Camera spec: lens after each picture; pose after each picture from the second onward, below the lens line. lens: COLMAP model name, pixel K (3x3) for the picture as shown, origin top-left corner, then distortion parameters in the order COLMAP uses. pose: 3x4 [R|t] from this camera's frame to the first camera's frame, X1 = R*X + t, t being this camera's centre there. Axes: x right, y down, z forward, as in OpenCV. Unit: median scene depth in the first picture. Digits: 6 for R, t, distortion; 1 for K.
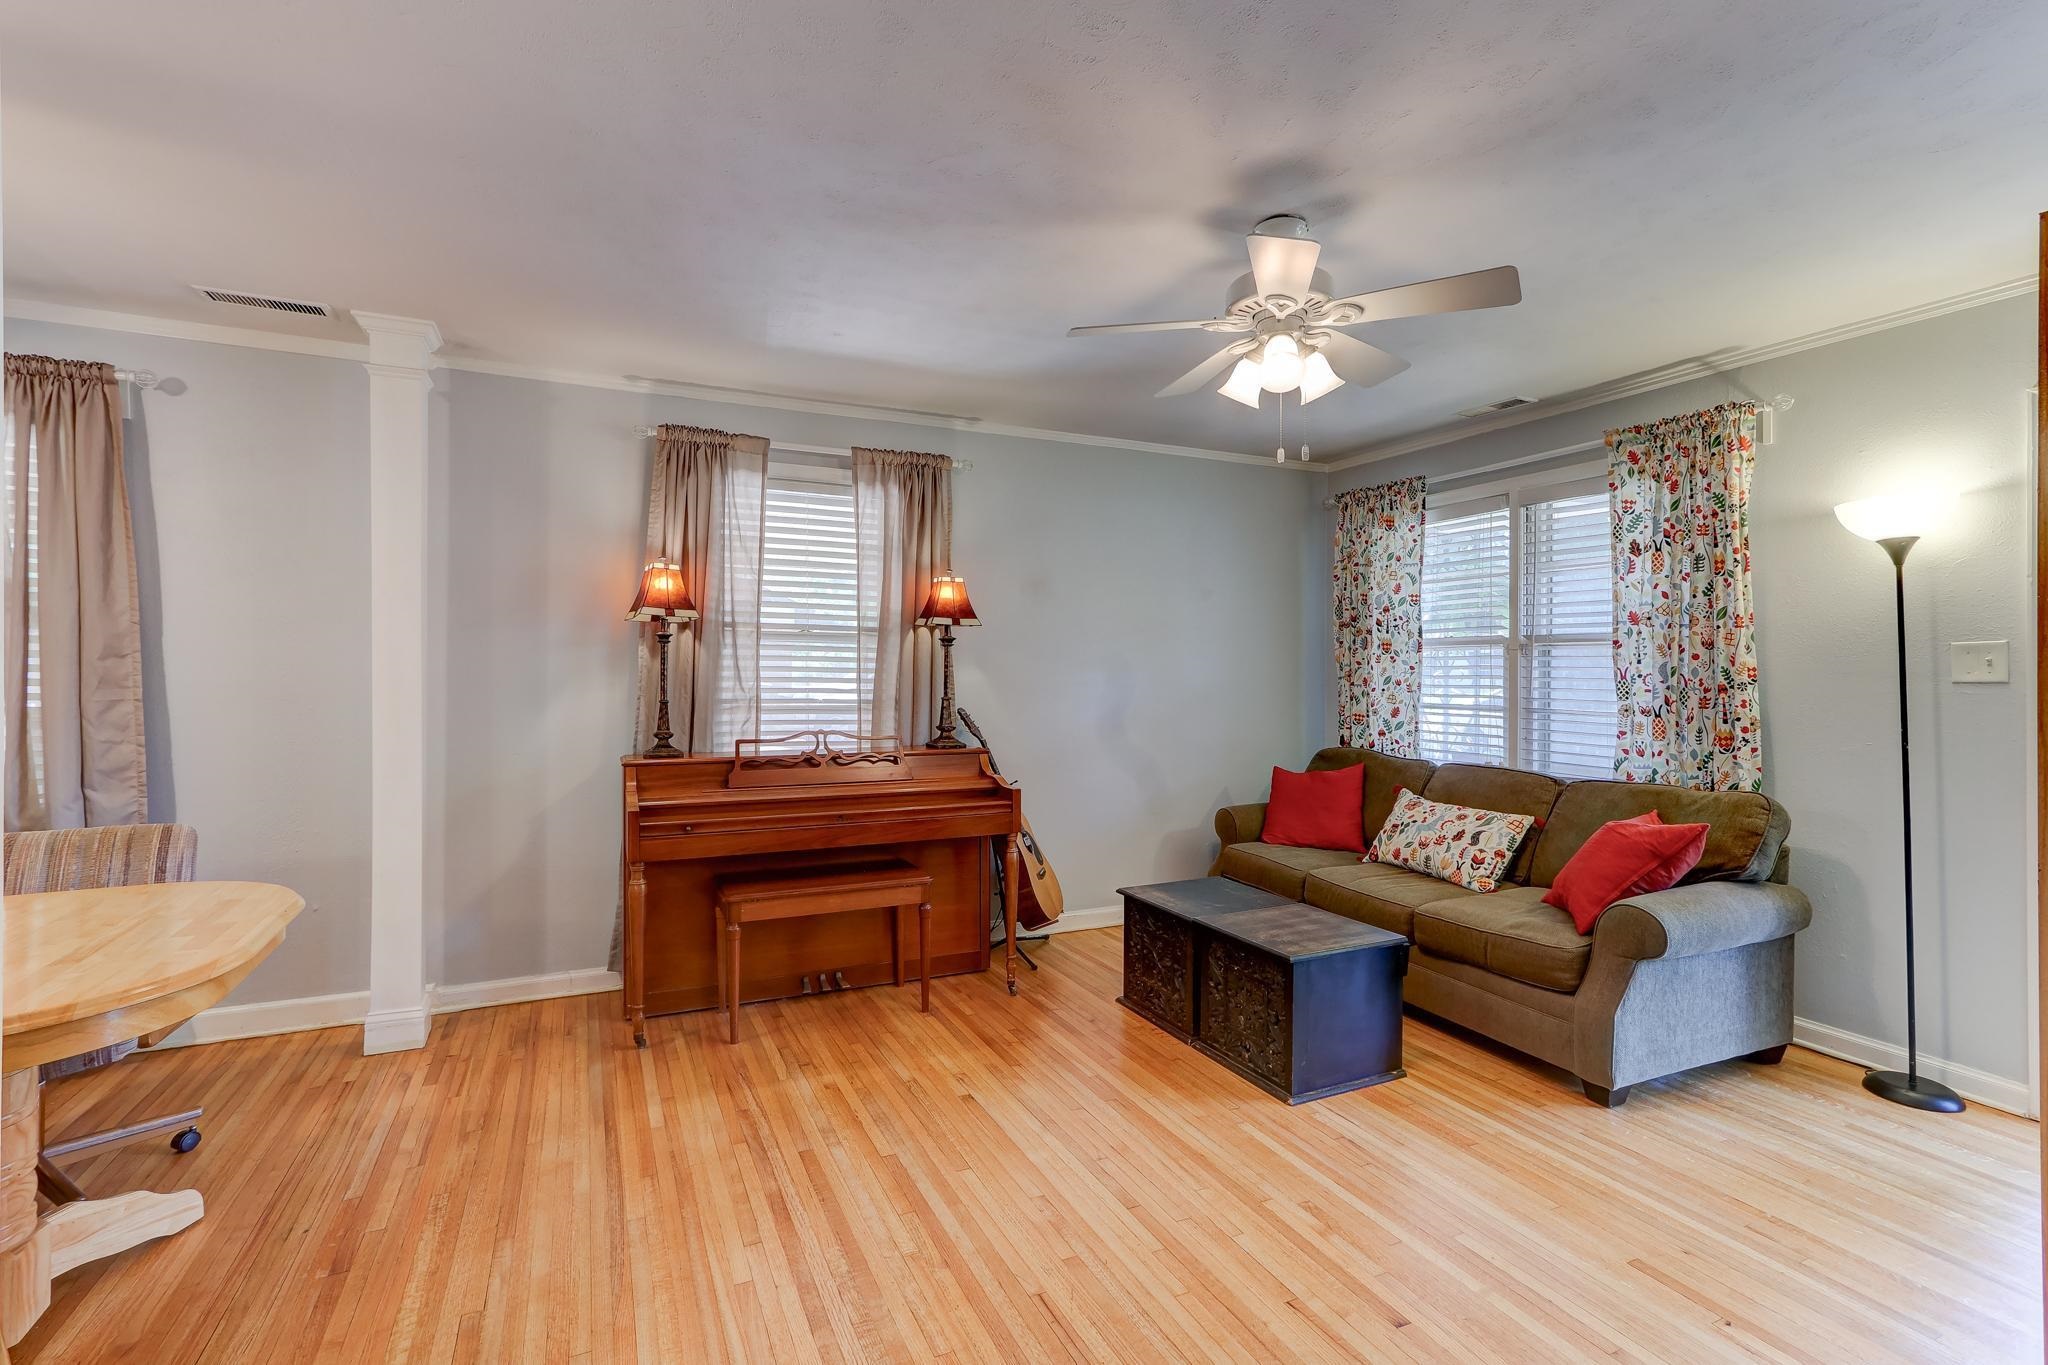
lens RADIAL K [[952.8, 0, 1021.8], [0, 952.8, 678.8], [0, 0, 1]] dist [0.001468, 0.001582]
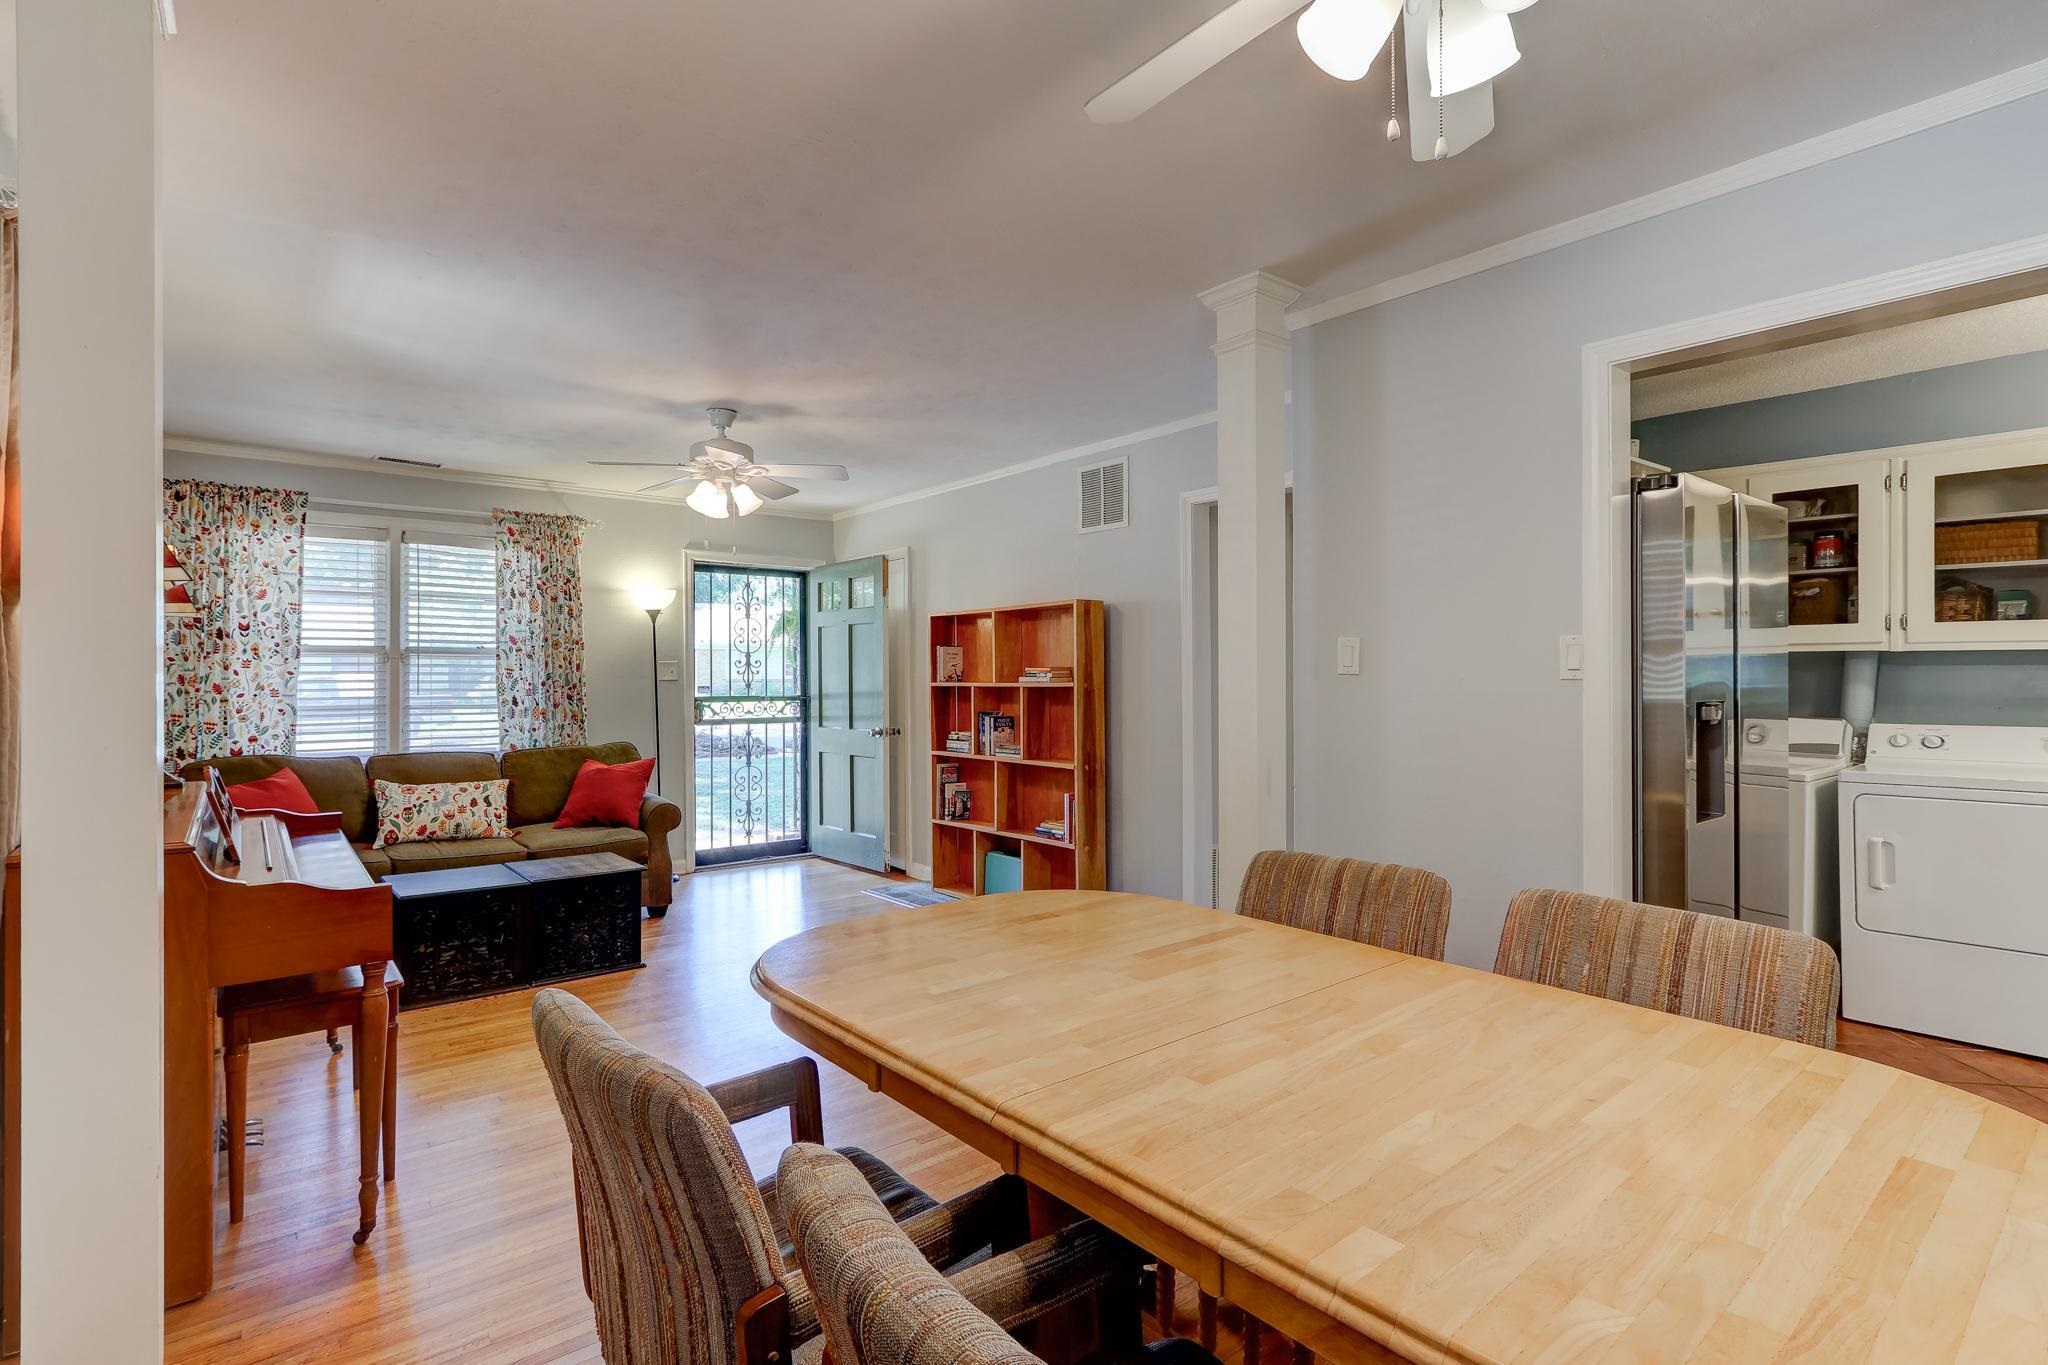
lens RADIAL K [[952.8, 0, 1018.9], [0, 952.8, 678.3], [0, 0, 1]] dist [0.001468, 0.001582]
pose [[-0.254013, -0.005789, 0.967183, -0.950286], [0.008898, 0.999926, 0.008322, -0.008598], [-0.967160, 0.010720, -0.253943, 0.588172]]
